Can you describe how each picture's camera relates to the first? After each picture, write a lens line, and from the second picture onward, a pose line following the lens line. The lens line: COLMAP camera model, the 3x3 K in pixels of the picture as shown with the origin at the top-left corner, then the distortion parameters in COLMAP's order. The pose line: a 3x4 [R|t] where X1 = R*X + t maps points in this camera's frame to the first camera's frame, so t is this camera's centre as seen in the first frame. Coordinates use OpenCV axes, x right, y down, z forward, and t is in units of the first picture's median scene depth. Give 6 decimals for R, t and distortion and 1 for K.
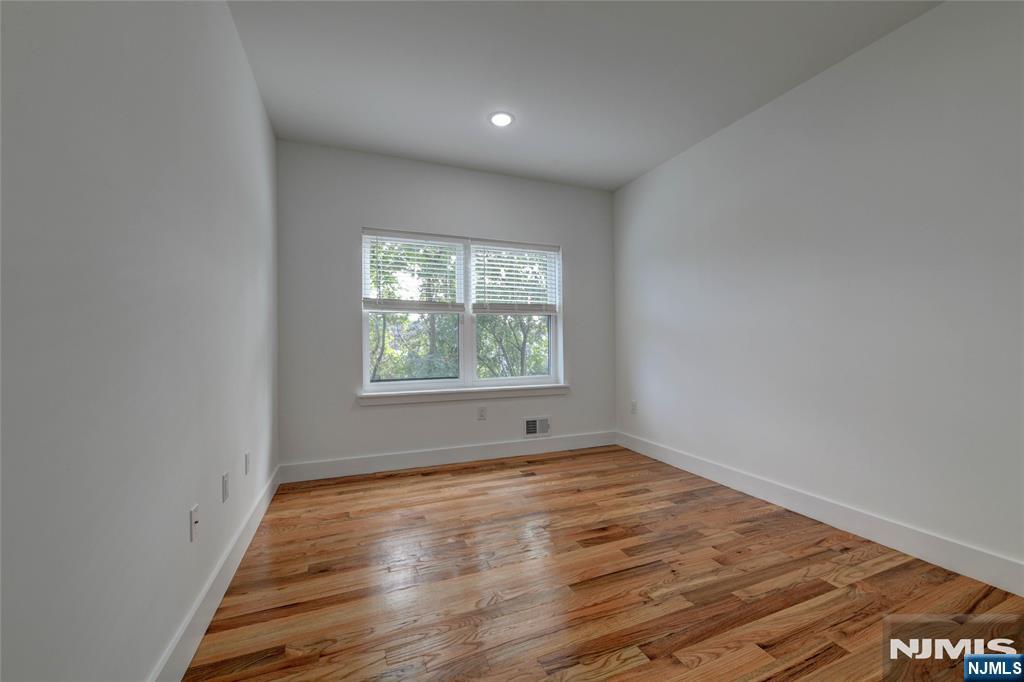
lens RADIAL K [[386.1, 0, 504.4], [0, 386.1, 338.3], [0, 0, 1]] dist [-0.001422, -0.000091]
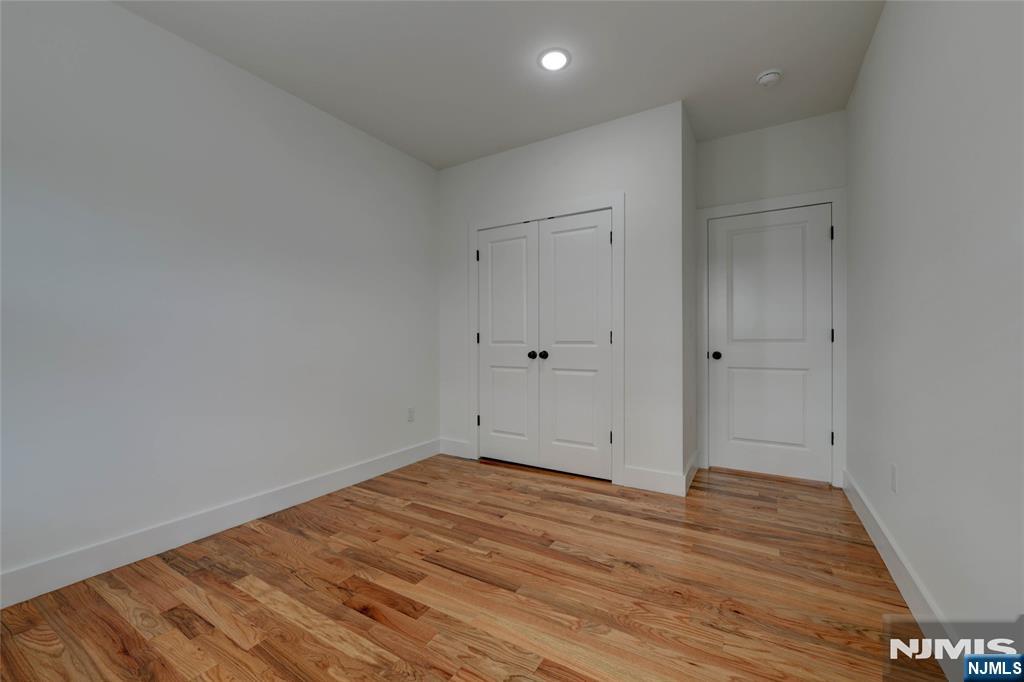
lens RADIAL K [[411.6, 0, 512.7], [0, 411.6, 342.3], [0, 0, 1]] dist [-0.012388, -0.001202]
pose [[-0.610841, 0.008705, 0.791705, -0.546136], [-0.001500, 0.999925, -0.012152, 0.029148], [-0.791752, -0.008610, -0.610782, 1.390969]]
